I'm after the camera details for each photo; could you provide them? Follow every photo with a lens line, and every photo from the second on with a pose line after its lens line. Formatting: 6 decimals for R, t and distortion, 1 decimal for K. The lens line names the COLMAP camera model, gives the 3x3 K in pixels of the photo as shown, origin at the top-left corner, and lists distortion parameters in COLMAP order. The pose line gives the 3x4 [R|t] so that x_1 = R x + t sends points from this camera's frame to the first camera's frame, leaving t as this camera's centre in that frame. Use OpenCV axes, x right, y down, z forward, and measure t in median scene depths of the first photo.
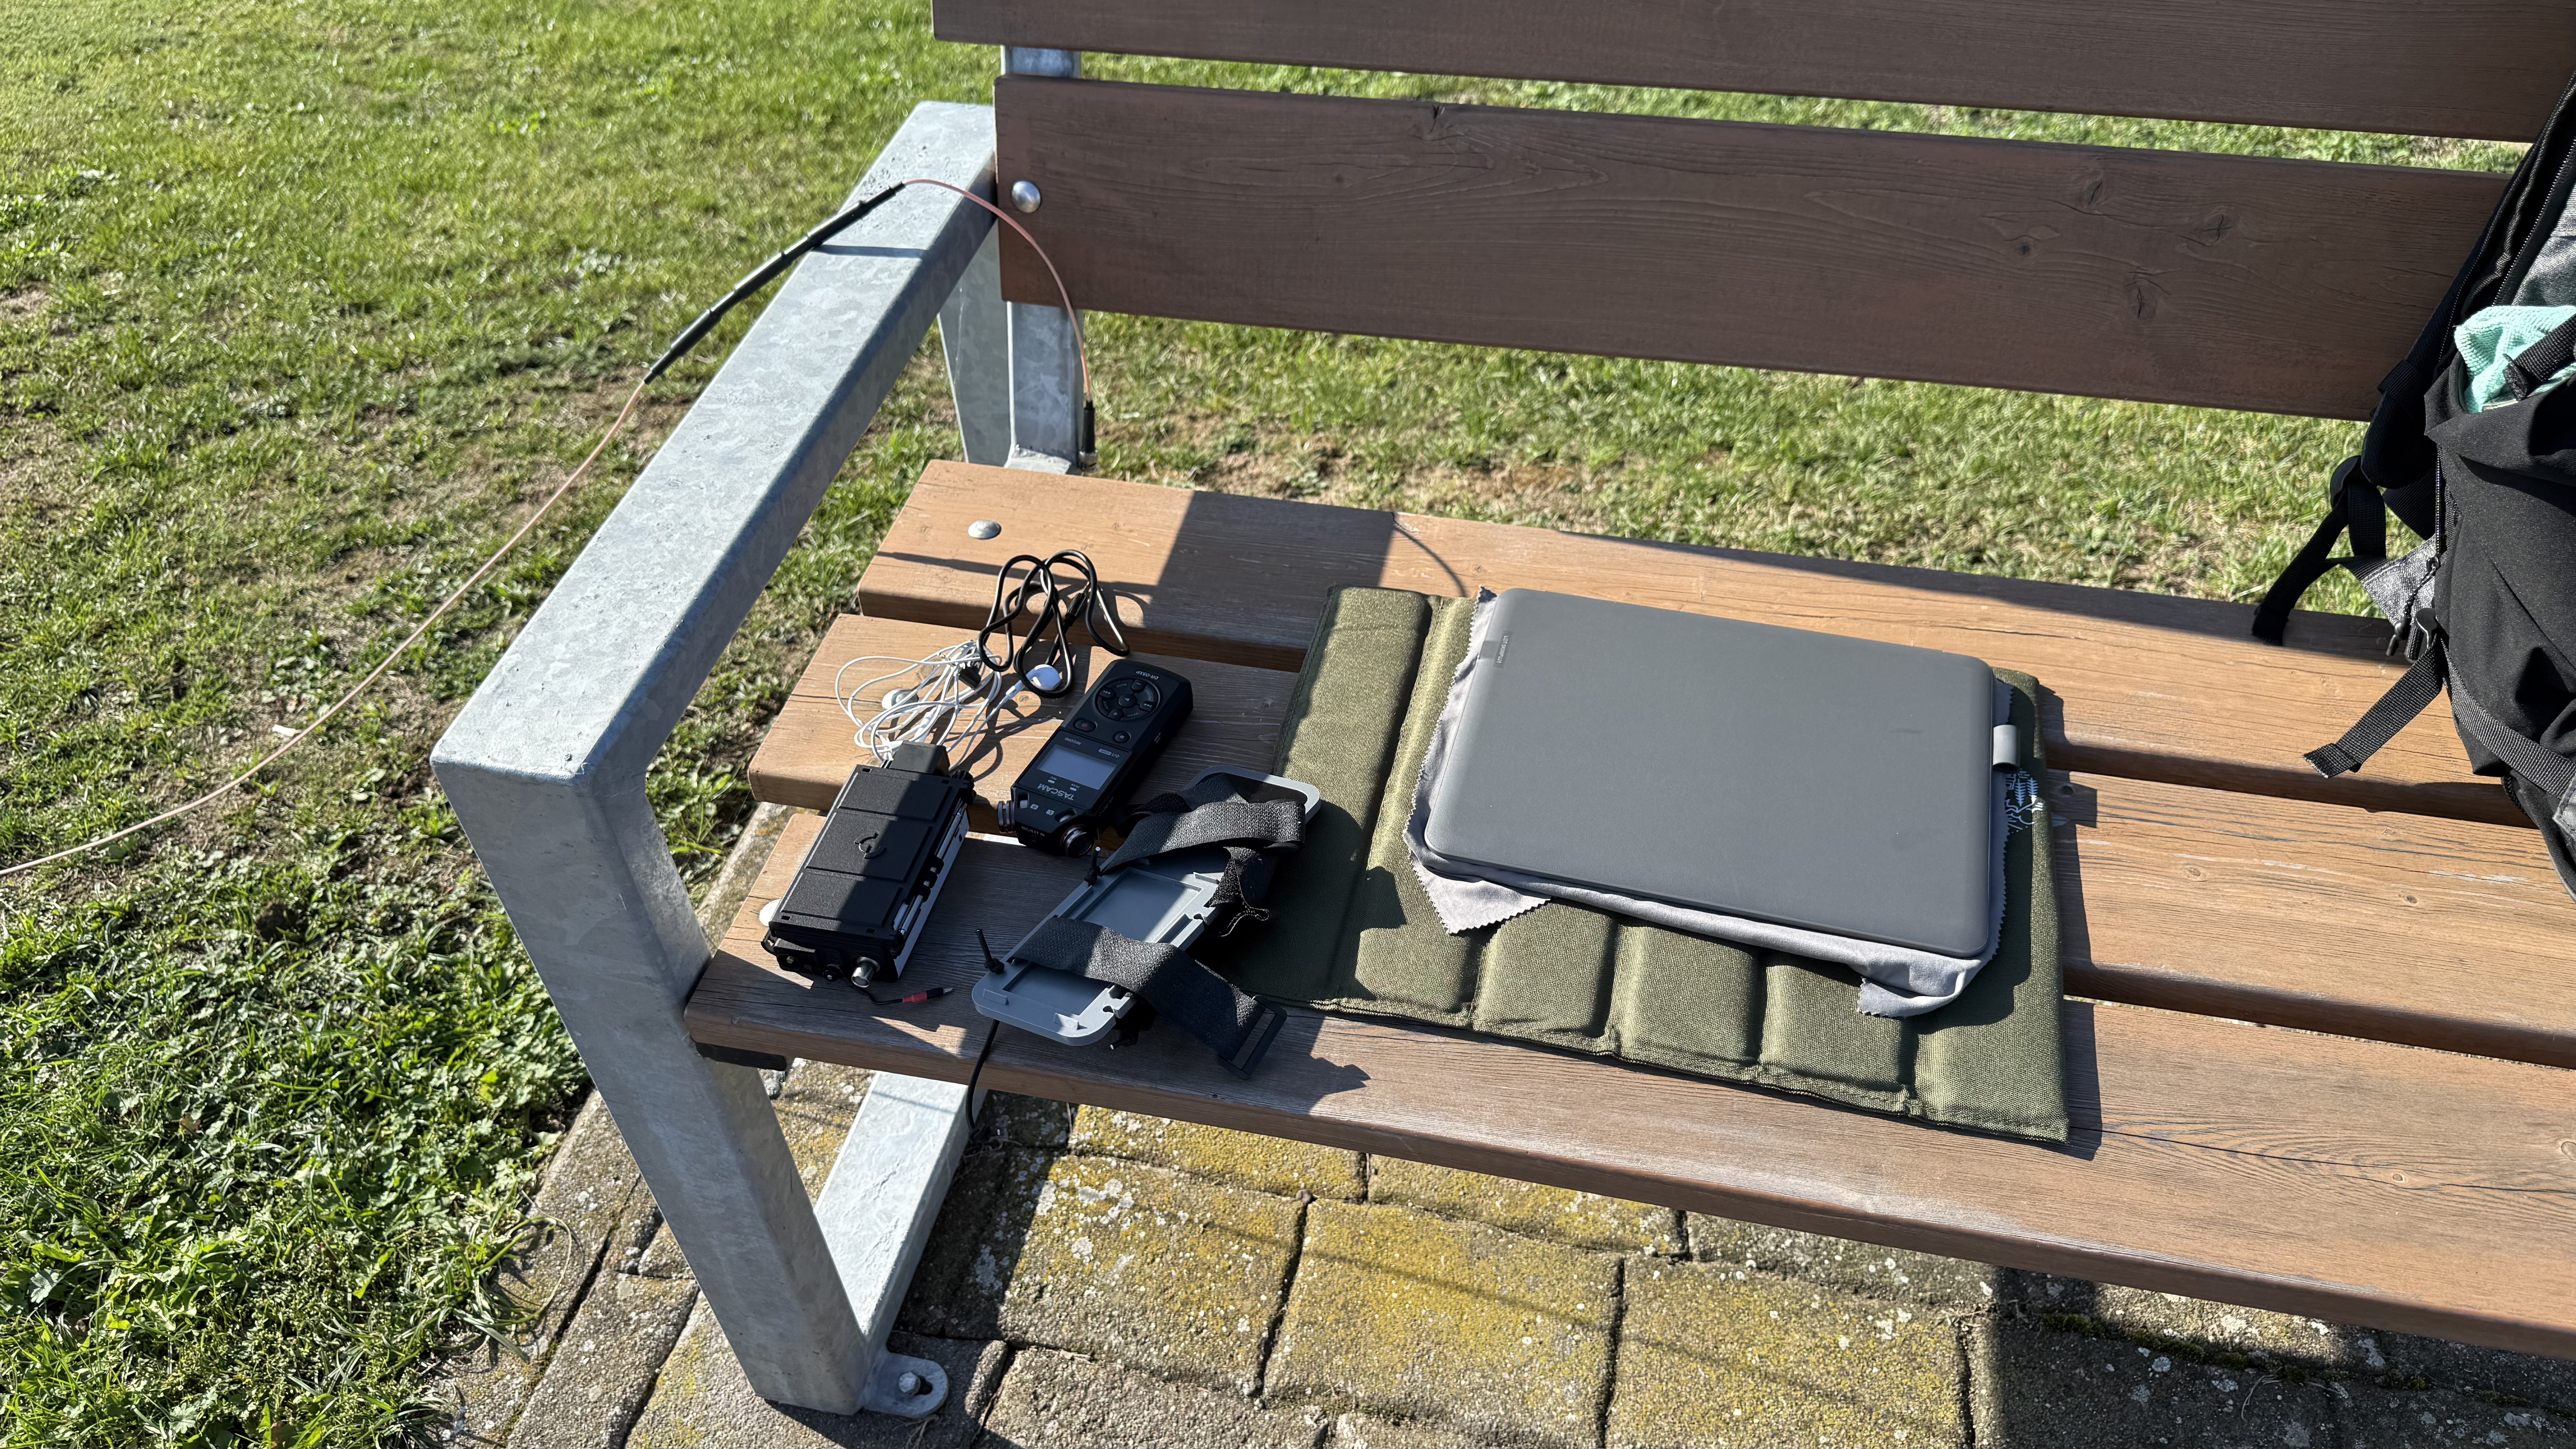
lens RADIAL K [[1860.7, 0, 1282.1], [0, 1860.7, 742.9], [0, 0, 1]] dist [0.112738, -0.144632]
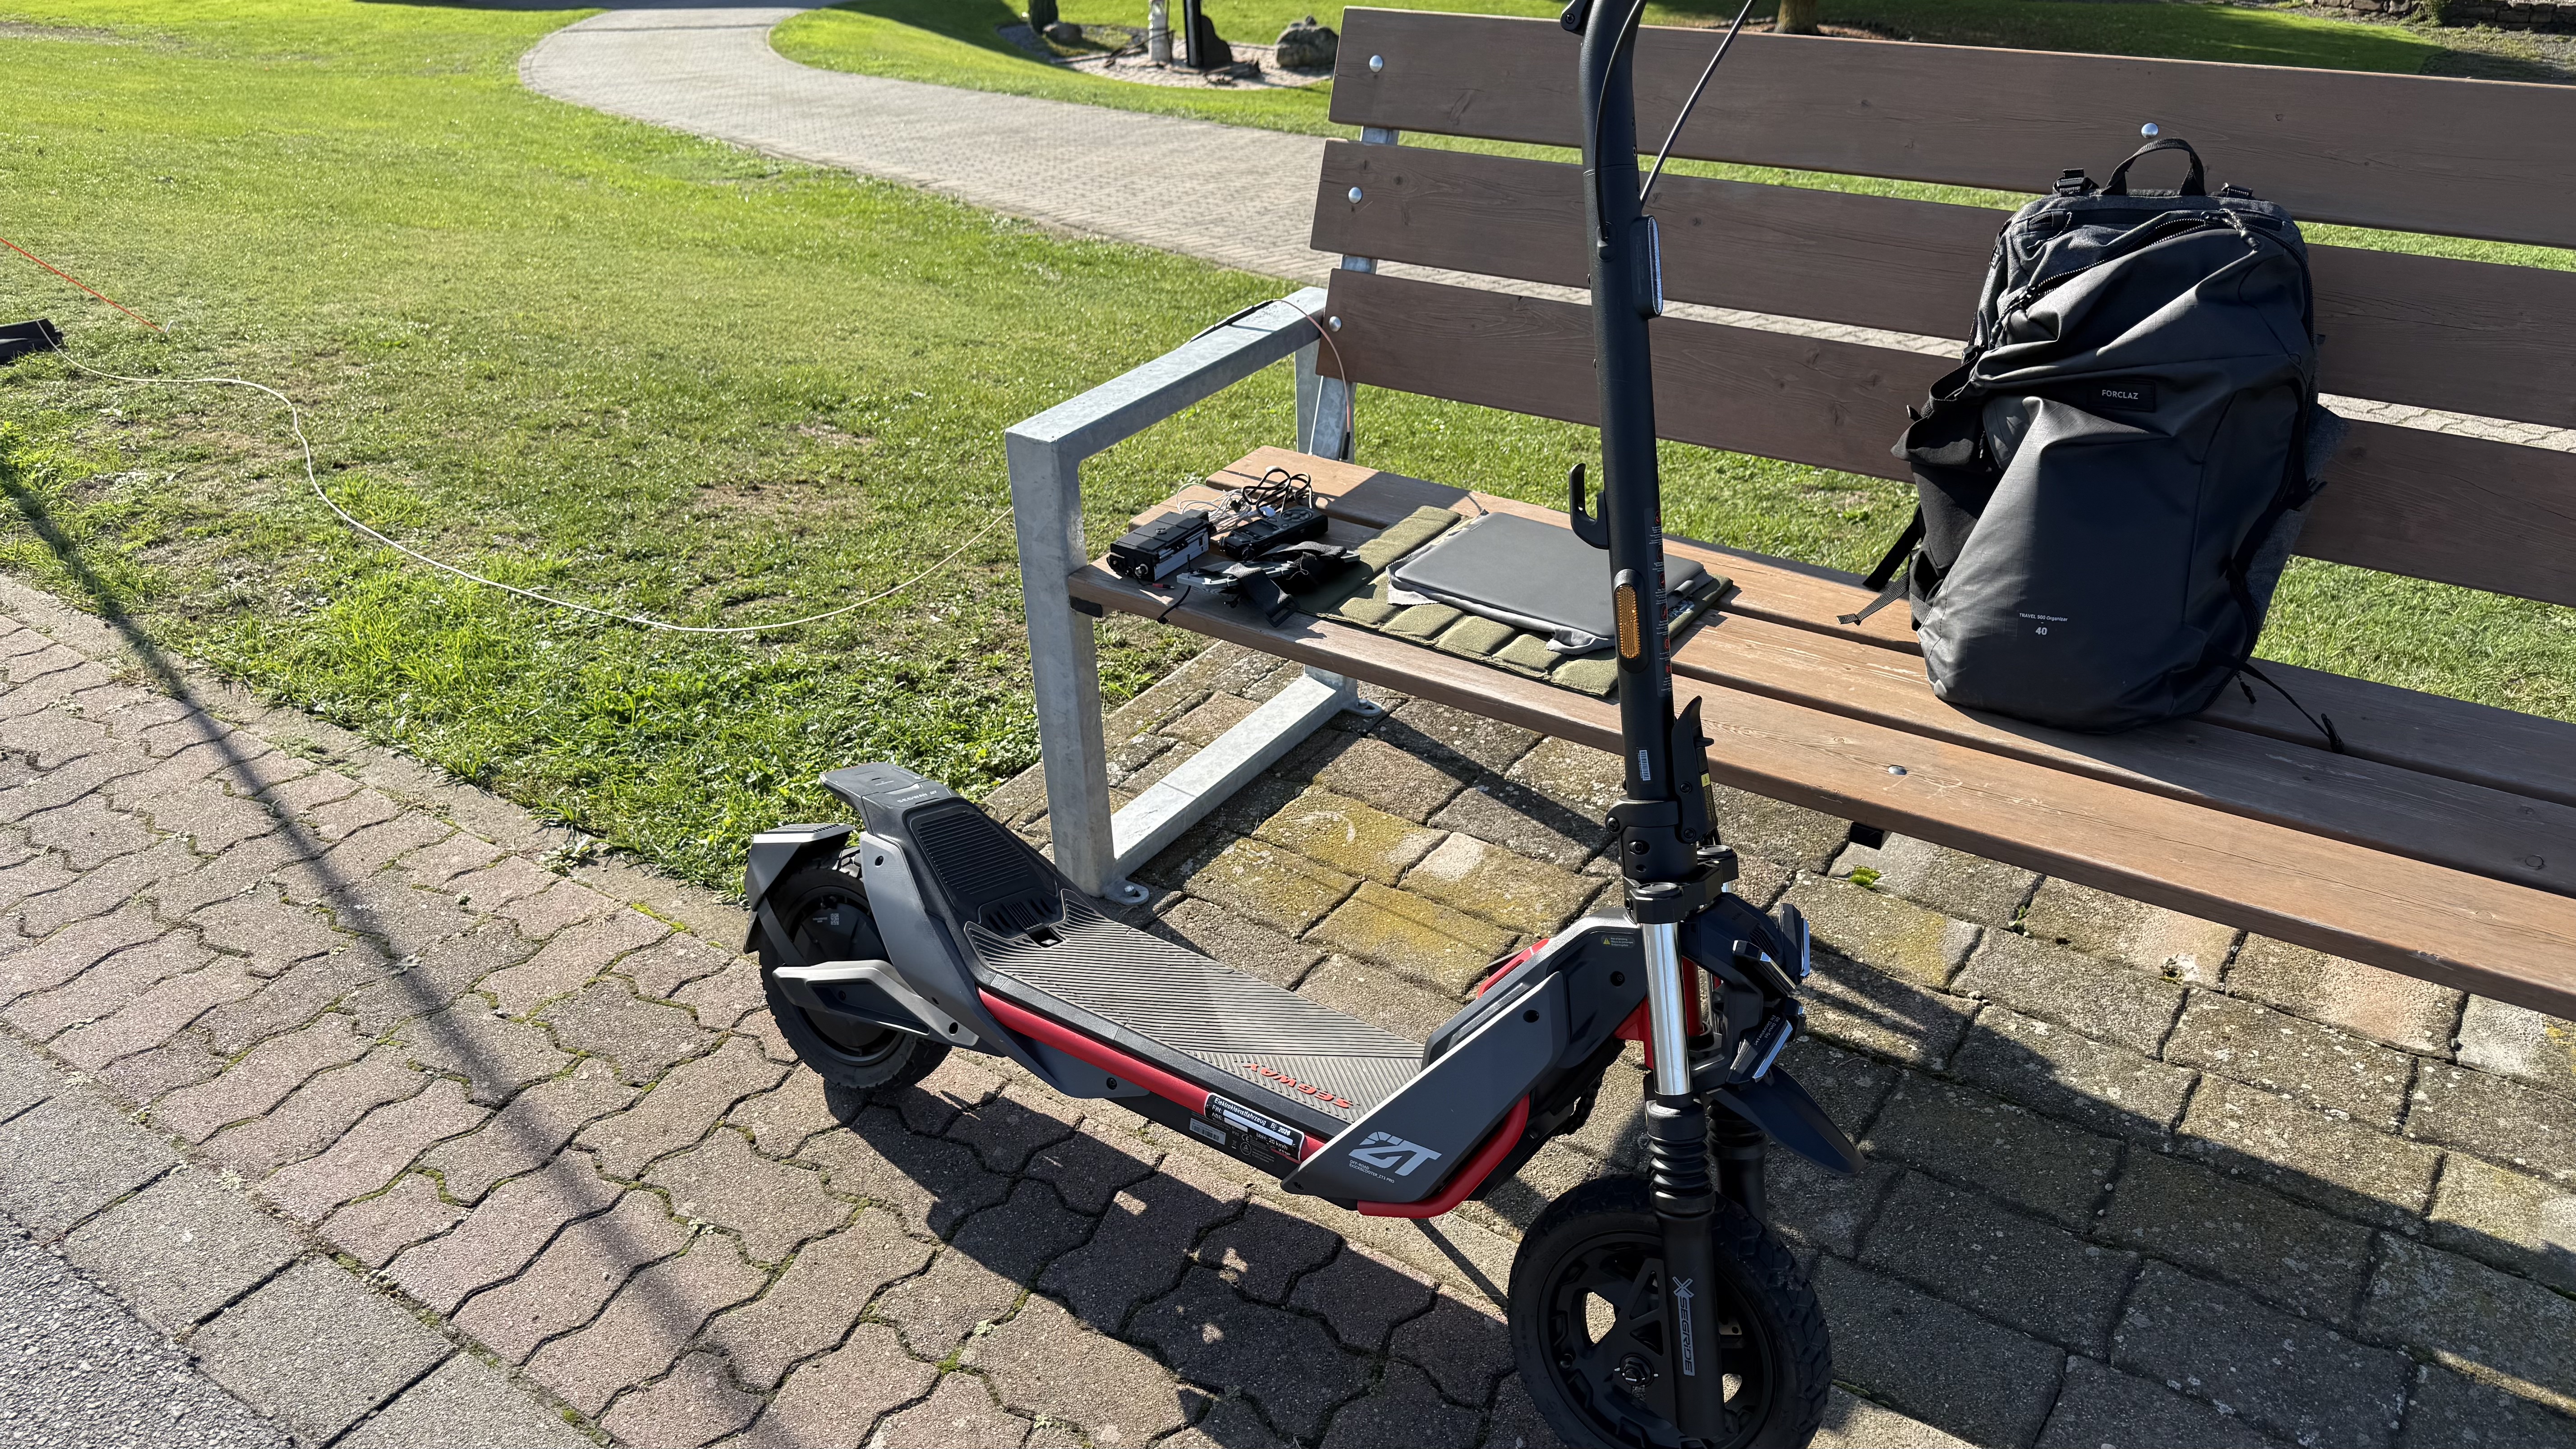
lens RADIAL K [[1906.3, 0, 1288.0], [0, 1906.3, 724.5], [0, 0, 1]] dist [0.242655, -0.000120]
pose [[0.929896, 0.184639, -0.318121, 0.571775], [-0.261136, 0.940489, -0.217458, 0.598469], [0.259038, 0.285286, 0.922774, -0.842961]]
